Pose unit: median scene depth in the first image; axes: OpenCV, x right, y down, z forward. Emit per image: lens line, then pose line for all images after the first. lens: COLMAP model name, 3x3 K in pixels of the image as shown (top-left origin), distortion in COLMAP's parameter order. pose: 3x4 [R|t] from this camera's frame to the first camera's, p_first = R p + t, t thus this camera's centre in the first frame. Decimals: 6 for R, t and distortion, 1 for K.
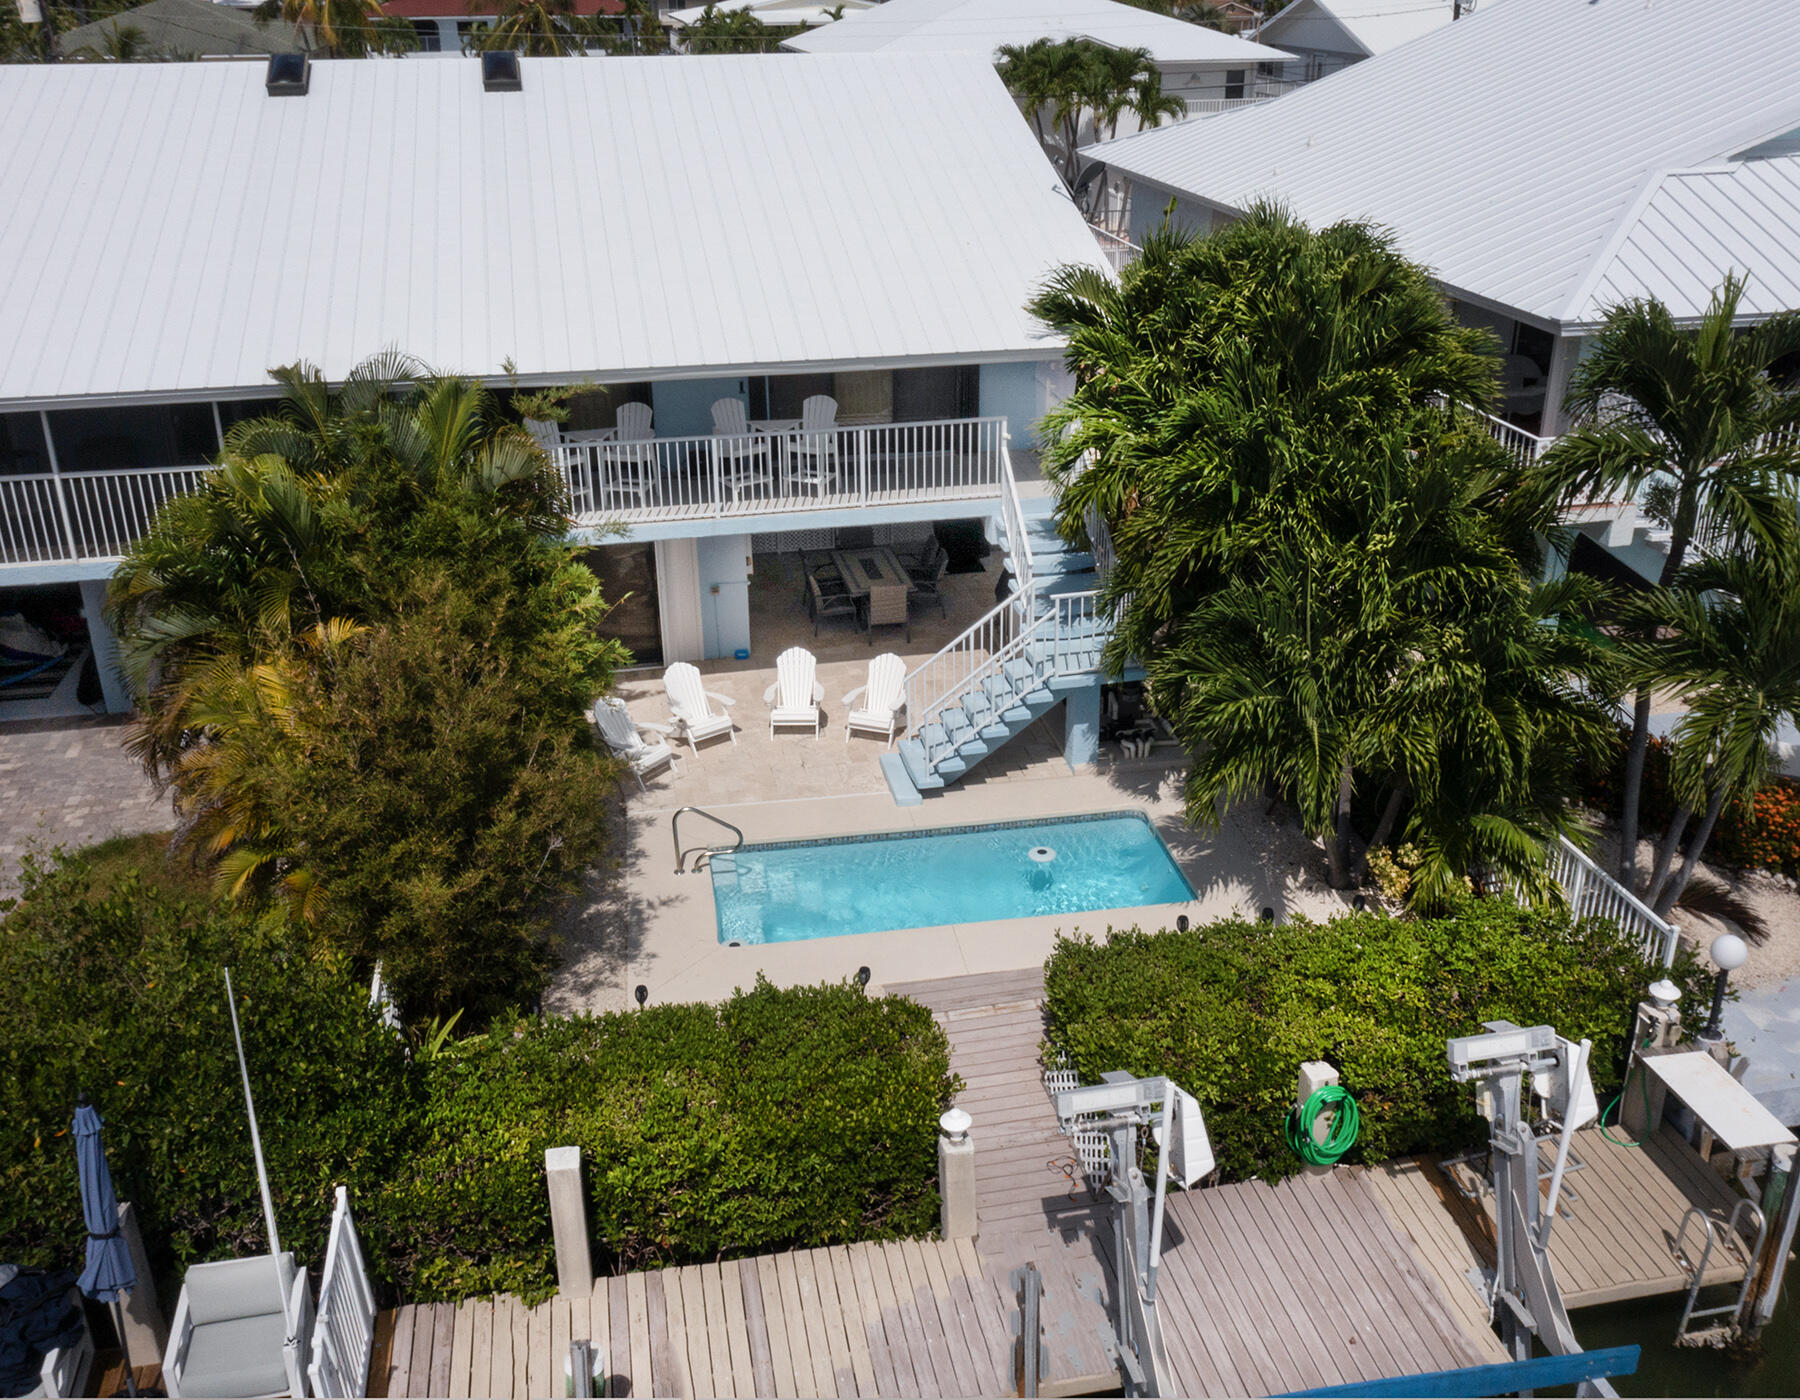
lens RADIAL K [[1766.8, 0, 900.0], [0, 1766.8, 700.0], [0, 0, 1]] dist [-0.004006, -0.002147]
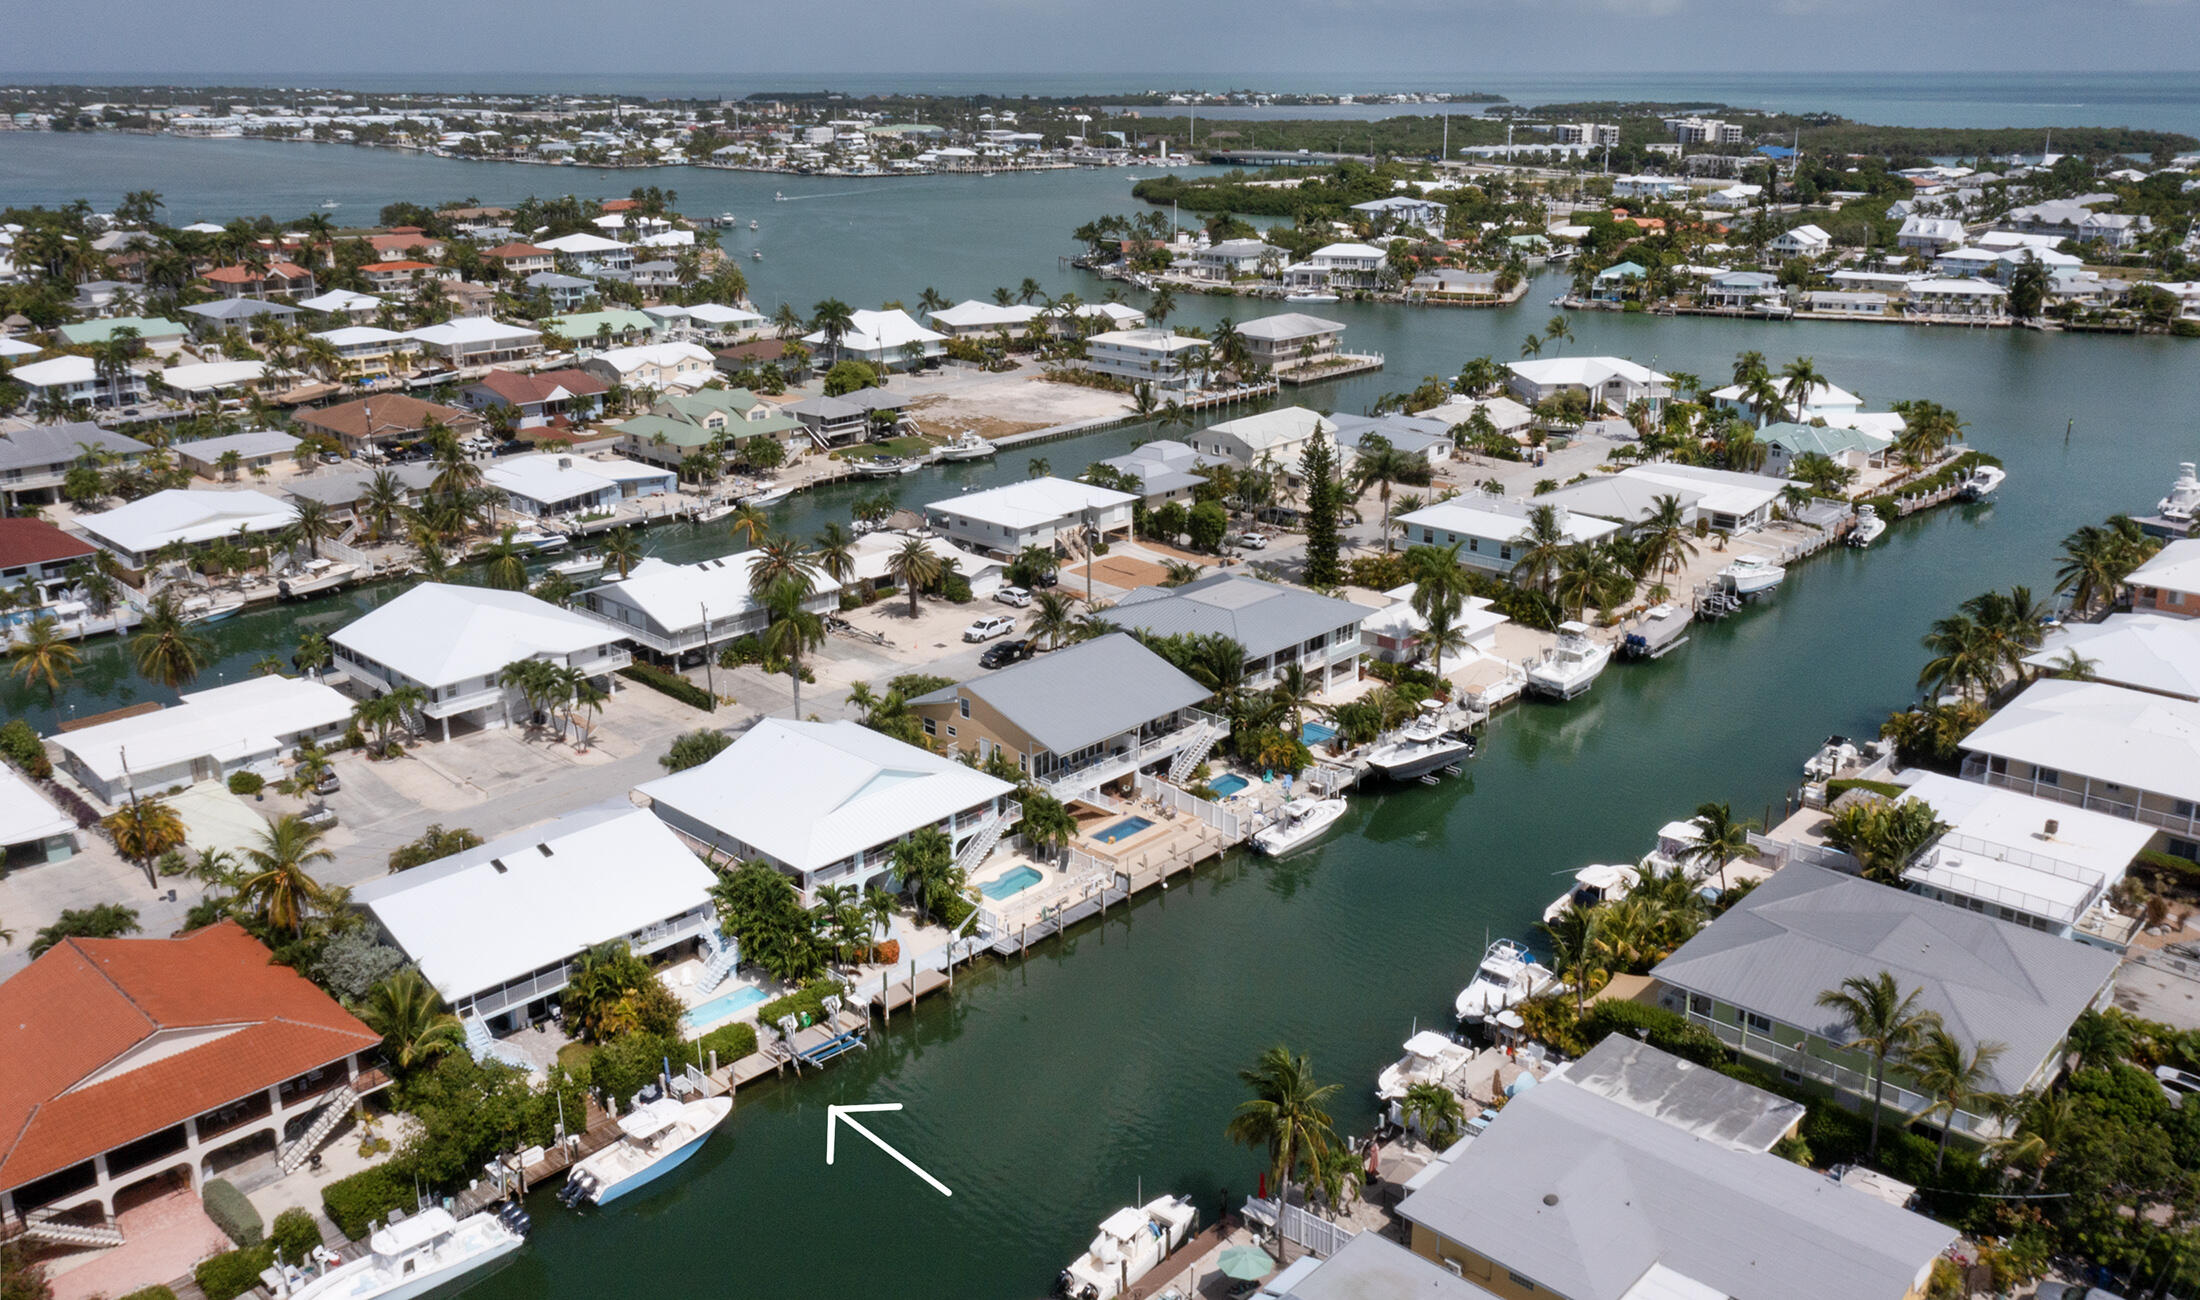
lens RADIAL K [[1727.7, 0, 1100.0], [0, 1727.7, 650.0], [0, 0, 1]] dist [-0.015093, -0.000810]
pose [[0.826063, -0.174735, 0.535806, -2.003355], [0.231080, 0.972144, -0.039229, -0.586671], [-0.514025, 0.156219, 0.843430, -5.075927]]
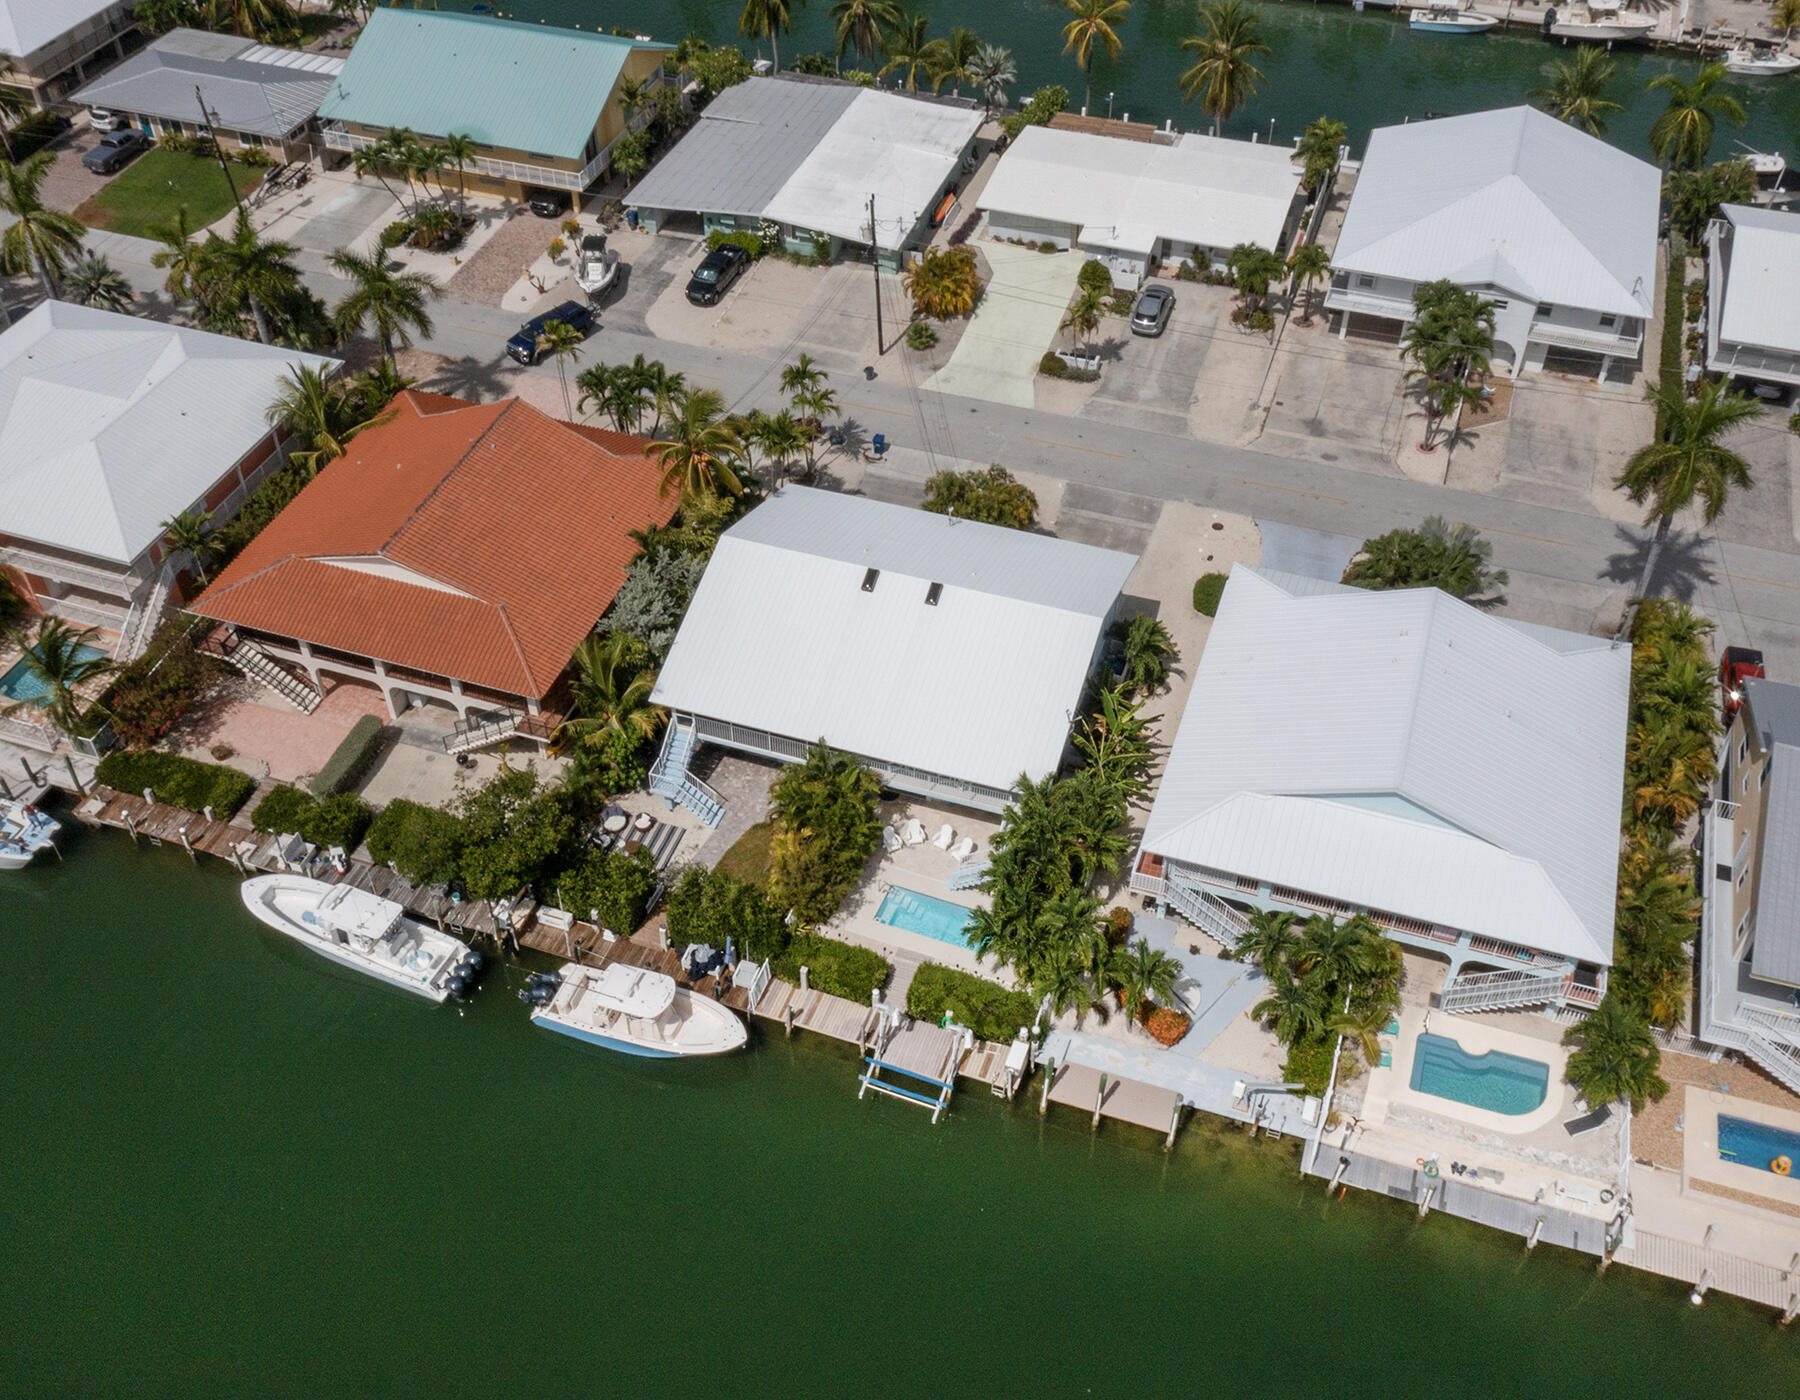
lens RADIAL K [[1766.8, 0, 900.0], [0, 1766.8, 700.0], [0, 0, 1]] dist [-0.004006, -0.002147]
pose [[0.854770, 0.360614, -0.373263, 1.482025], [-0.221661, 0.903947, 0.365713, -2.104580], [0.469291, -0.229863, 0.852601, -2.729552]]
